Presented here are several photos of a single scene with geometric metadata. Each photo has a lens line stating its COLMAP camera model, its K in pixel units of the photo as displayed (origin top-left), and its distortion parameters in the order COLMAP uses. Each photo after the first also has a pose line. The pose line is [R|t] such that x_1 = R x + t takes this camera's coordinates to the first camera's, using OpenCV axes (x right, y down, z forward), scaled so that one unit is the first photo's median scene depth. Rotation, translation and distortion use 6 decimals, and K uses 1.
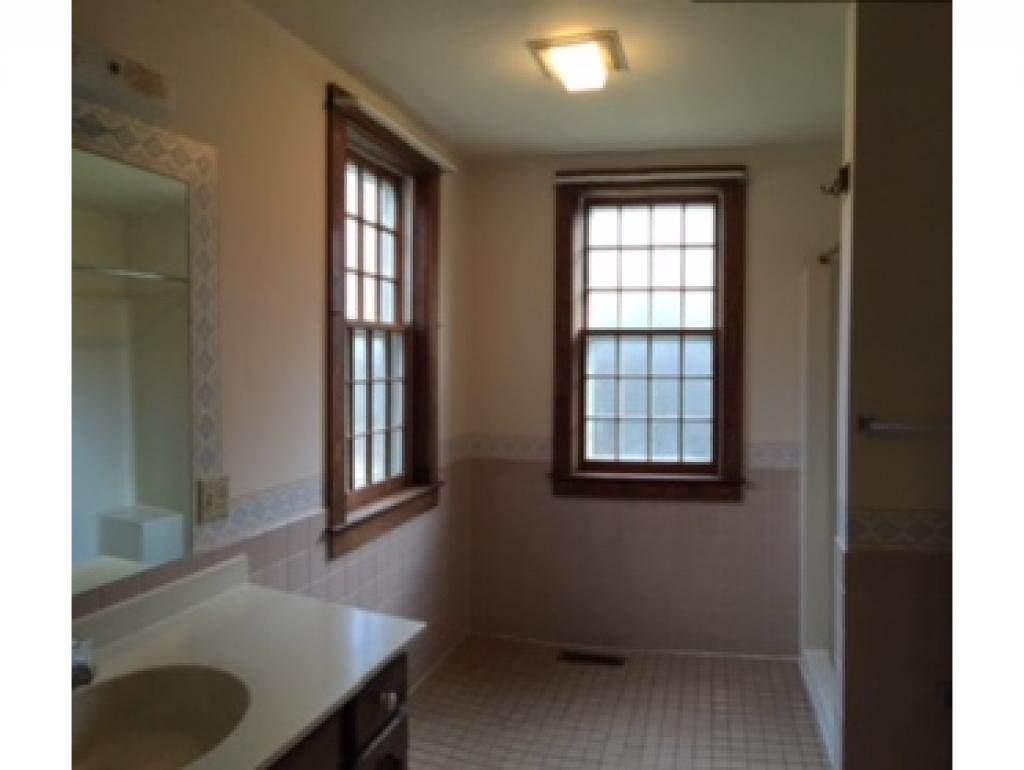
lens RADIAL K [[874.4, 0, 512.0], [0, 874.4, 385.0], [0, 0, 1]] dist [-0.161687, -0.000857]
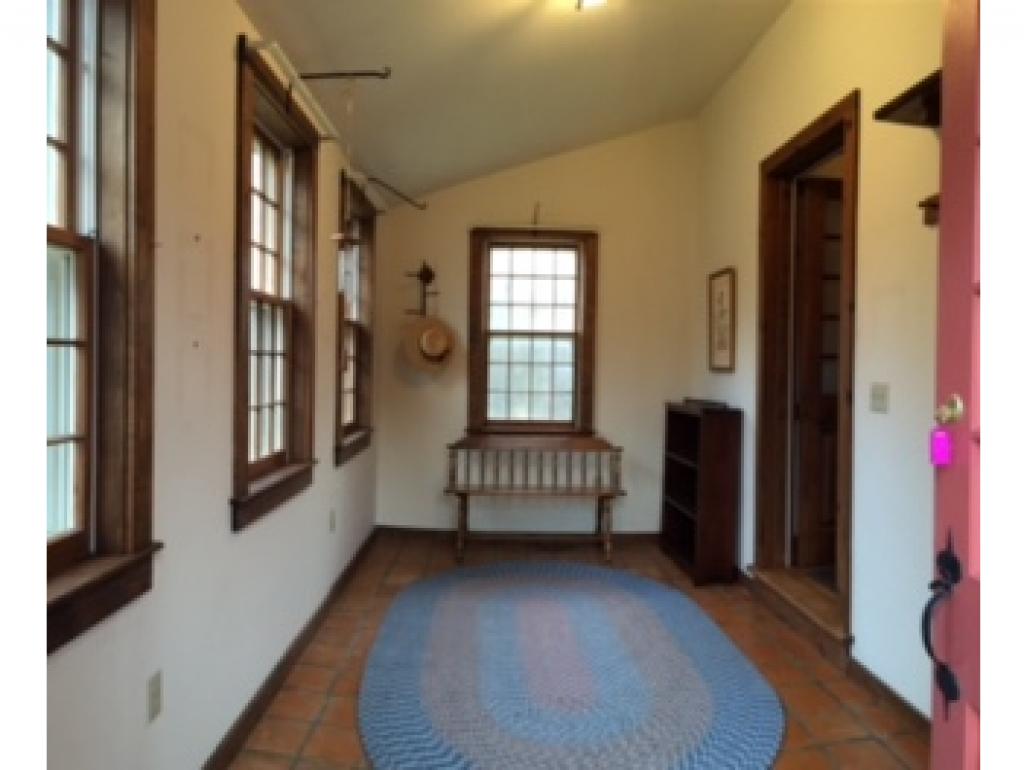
lens RADIAL K [[874.4, 0, 512.0], [0, 874.4, 385.0], [0, 0, 1]] dist [-0.161687, -0.000857]
pose [[0.991490, -0.001567, 0.130171, -0.068950], [-0.002103, 0.999604, 0.028053, -0.015813], [-0.130163, -0.028088, 0.991095, -0.471467]]
